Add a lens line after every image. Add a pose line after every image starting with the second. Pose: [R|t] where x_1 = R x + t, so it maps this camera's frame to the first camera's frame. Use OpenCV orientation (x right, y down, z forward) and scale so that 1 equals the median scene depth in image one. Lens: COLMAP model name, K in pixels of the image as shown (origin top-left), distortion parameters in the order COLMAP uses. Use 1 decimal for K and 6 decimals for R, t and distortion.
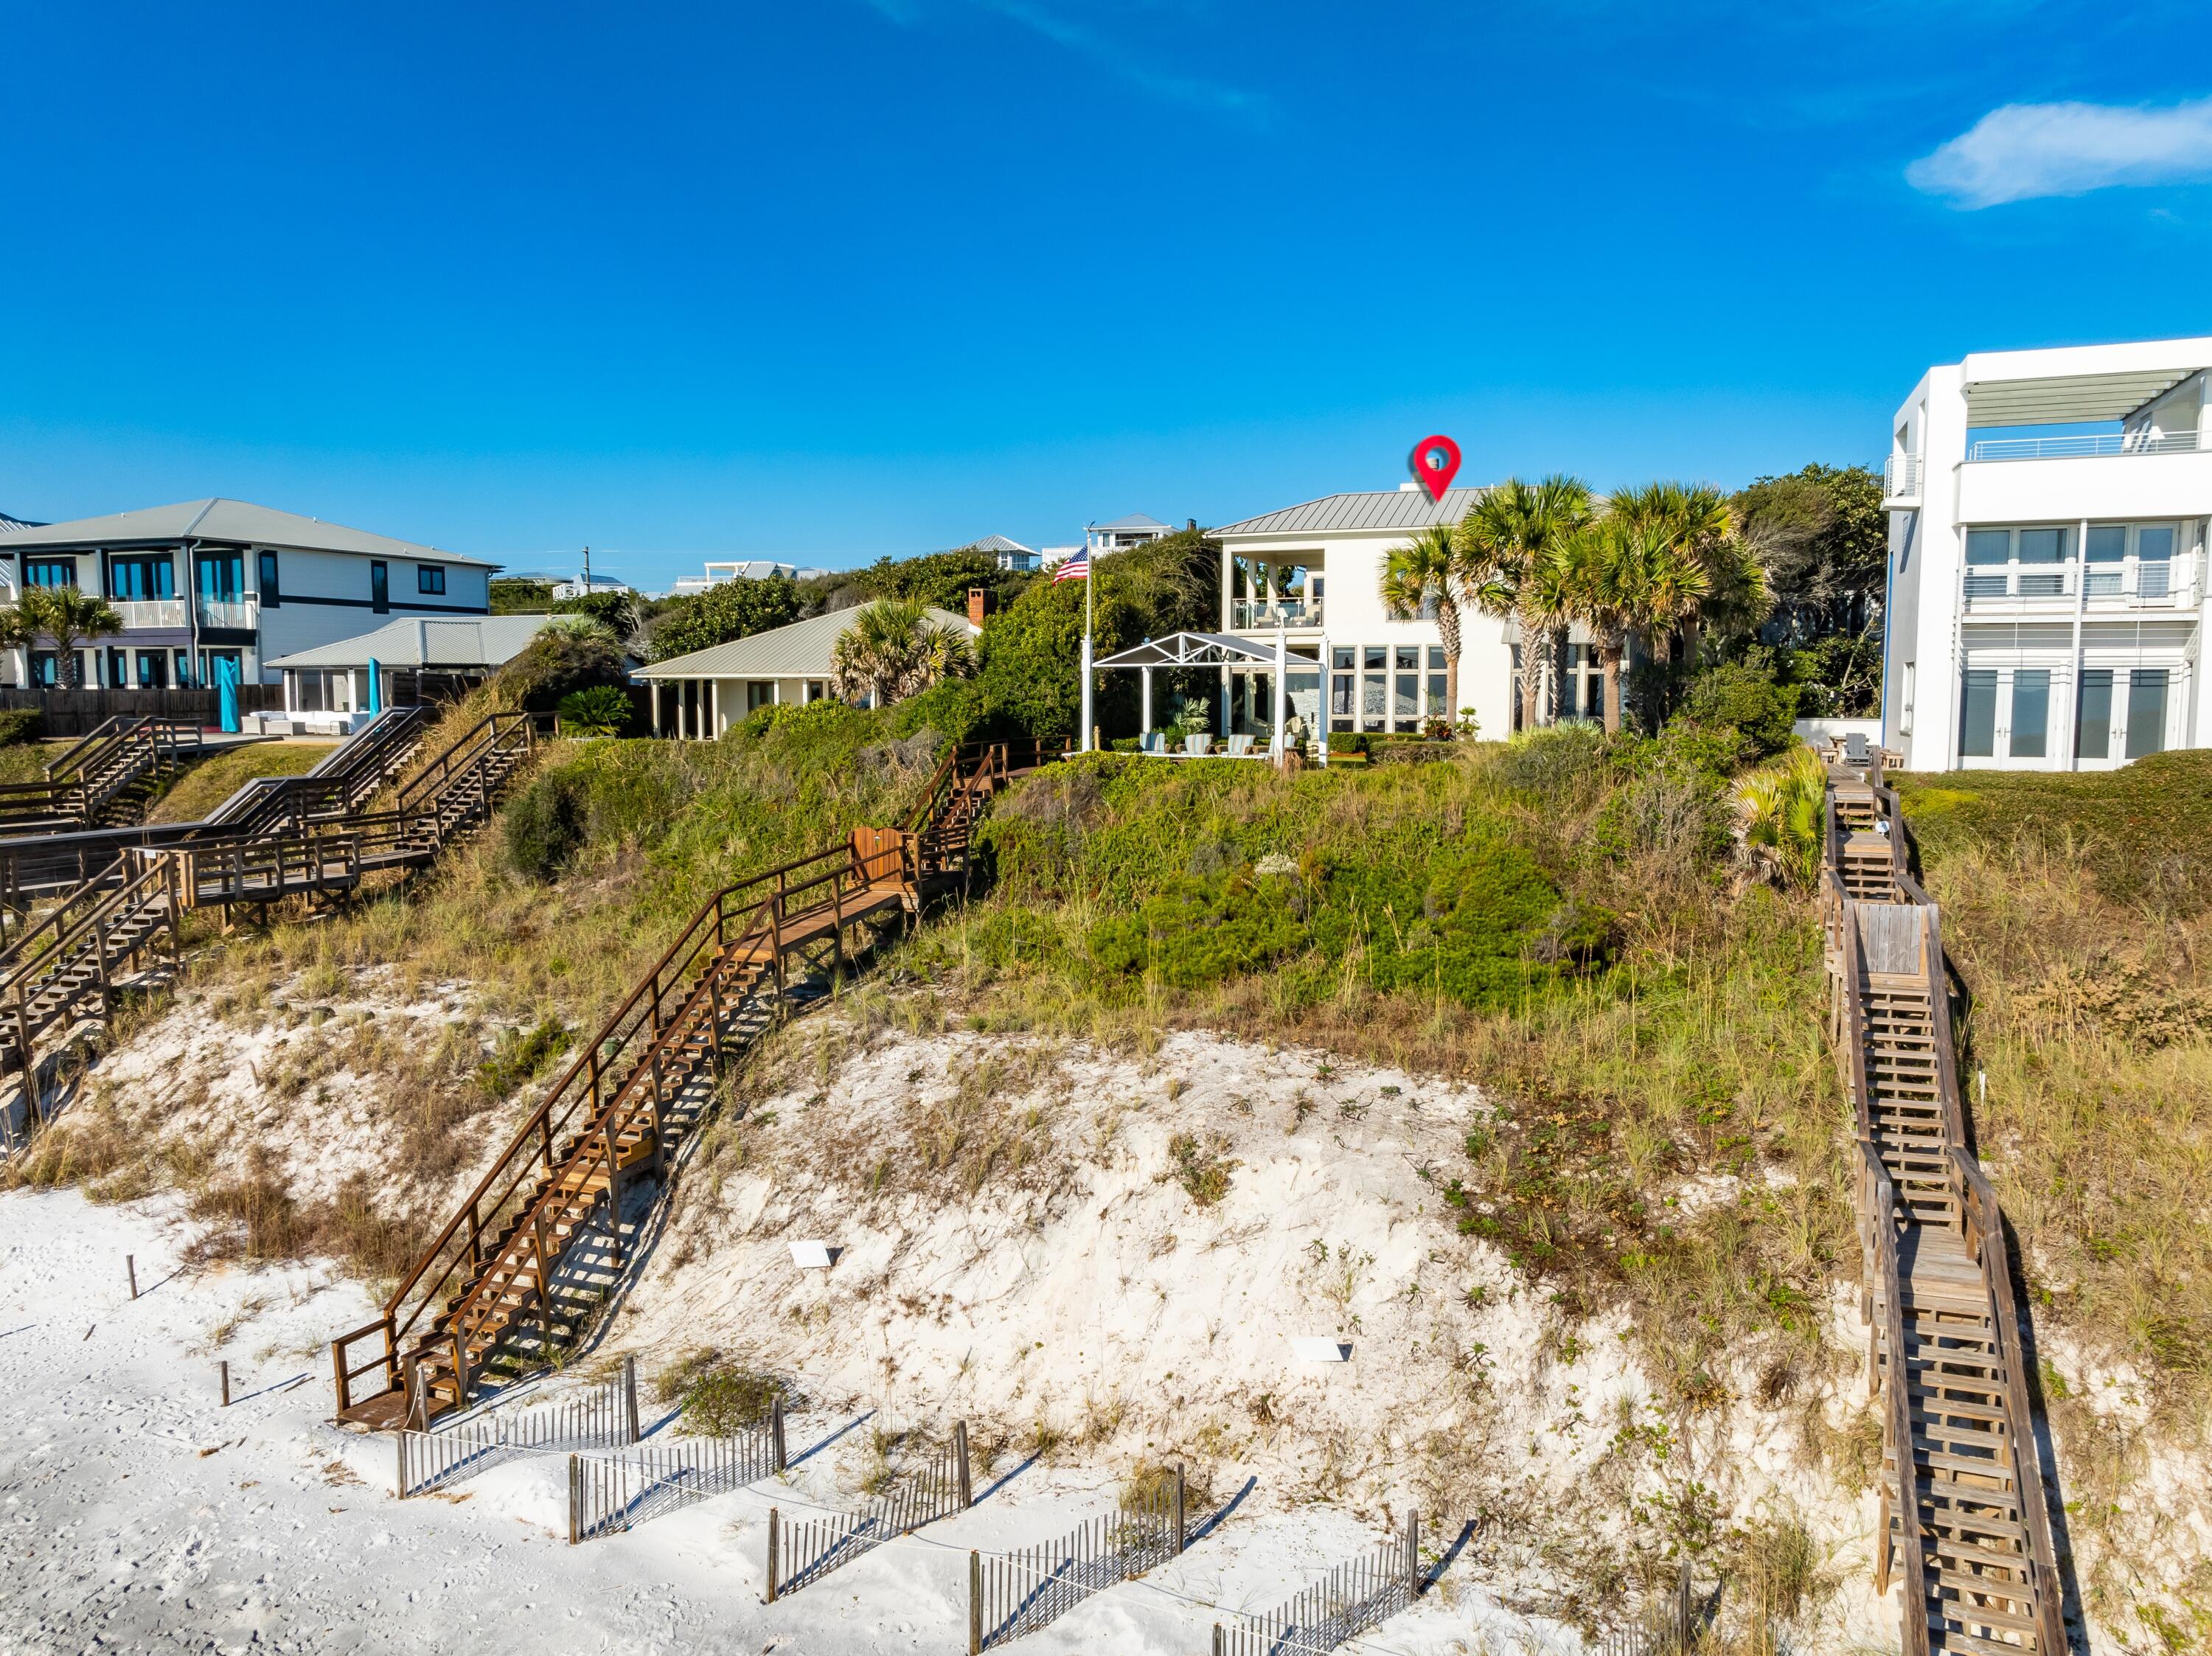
lens RADIAL K [[1542.4, 0, 1114.6], [0, 1542.4, 818.7], [0, 0, 1]] dist [-0.001336, -0.003537]
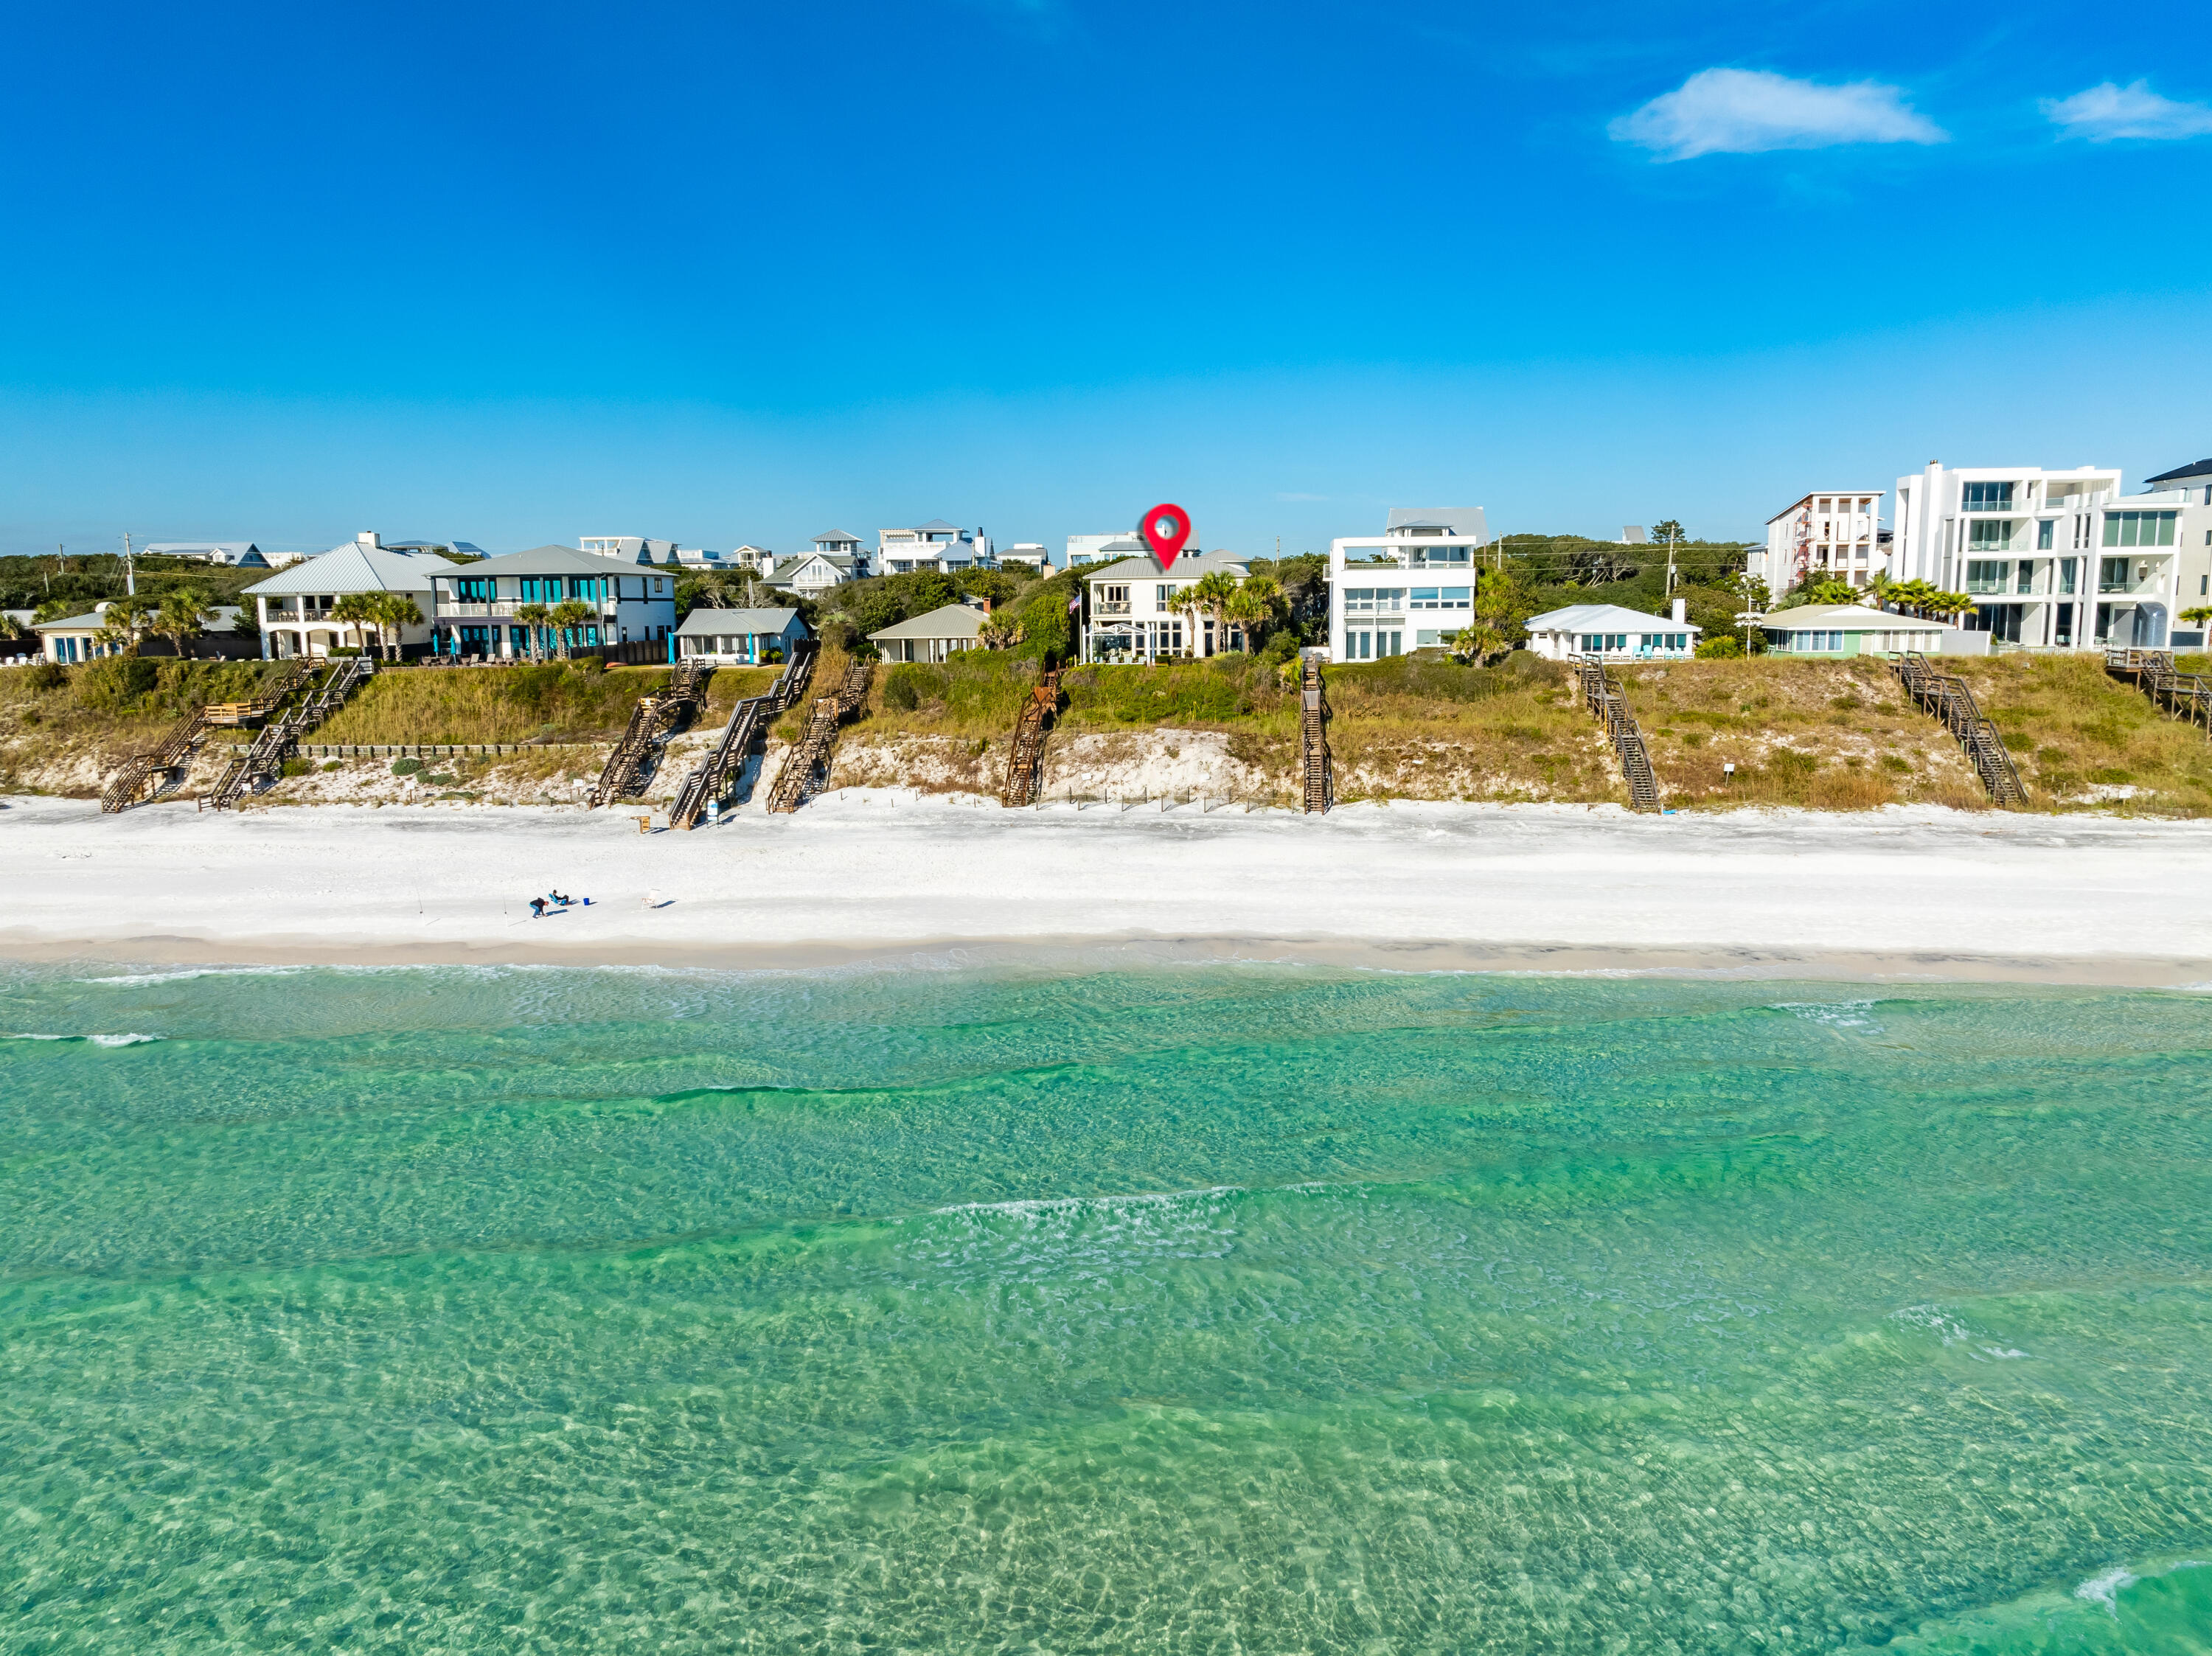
lens RADIAL K [[1542.4, 0, 1106.8], [0, 1542.4, 823.1], [0, 0, 1]] dist [-0.001336, -0.003537]
pose [[0.966383, -0.048332, 0.252522, -0.806060], [0.034026, 0.997575, 0.060716, 0.094150], [-0.254844, -0.050083, 0.965684, -2.104832]]
